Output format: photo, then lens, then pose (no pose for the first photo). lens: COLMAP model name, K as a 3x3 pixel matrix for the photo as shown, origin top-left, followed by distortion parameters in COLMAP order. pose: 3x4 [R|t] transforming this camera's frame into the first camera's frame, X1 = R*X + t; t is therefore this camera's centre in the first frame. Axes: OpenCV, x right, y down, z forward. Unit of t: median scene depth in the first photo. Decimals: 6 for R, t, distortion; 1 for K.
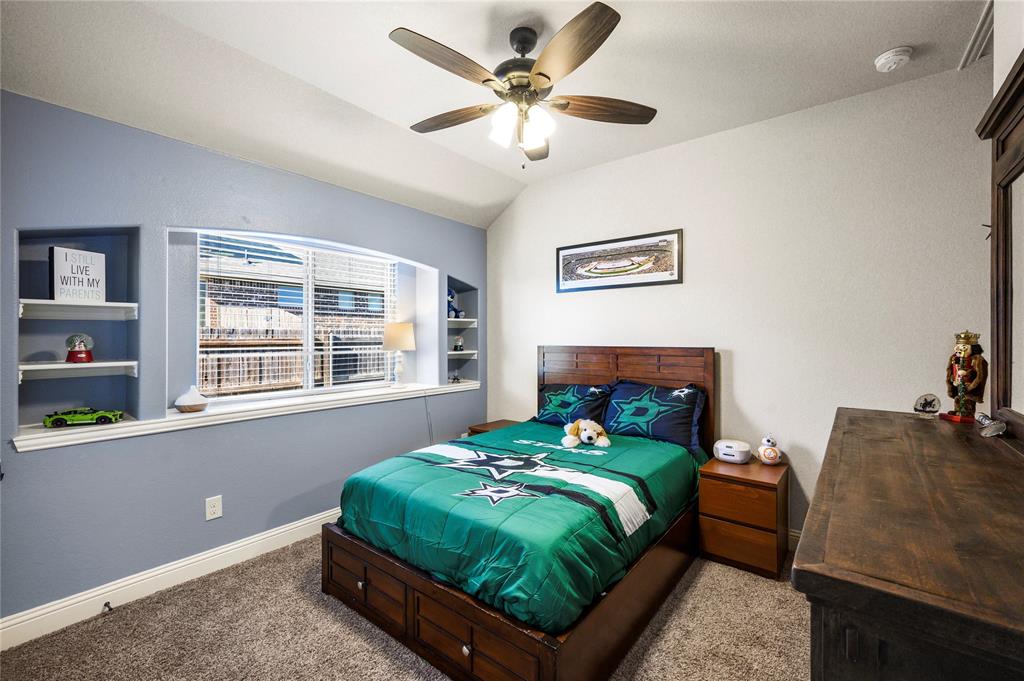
lens RADIAL K [[421.3, 0, 516.6], [0, 421.3, 338.1], [0, 0, 1]] dist [-0.001322, -0.001791]
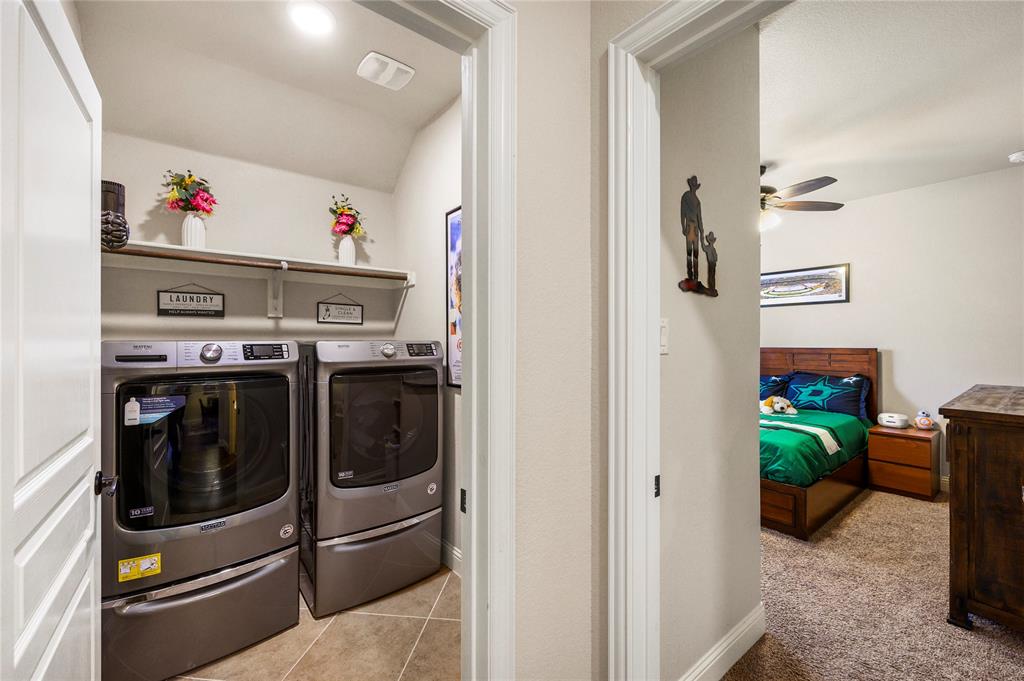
lens RADIAL K [[421.3, 0, 507.7], [0, 421.3, 344.0], [0, 0, 1]] dist [-0.001322, -0.001791]
pose [[0.972896, -0.003679, -0.231212, -0.415315], [0.004920, 0.999976, 0.004791, -0.004171], [0.231189, -0.005799, 0.972891, -0.664734]]
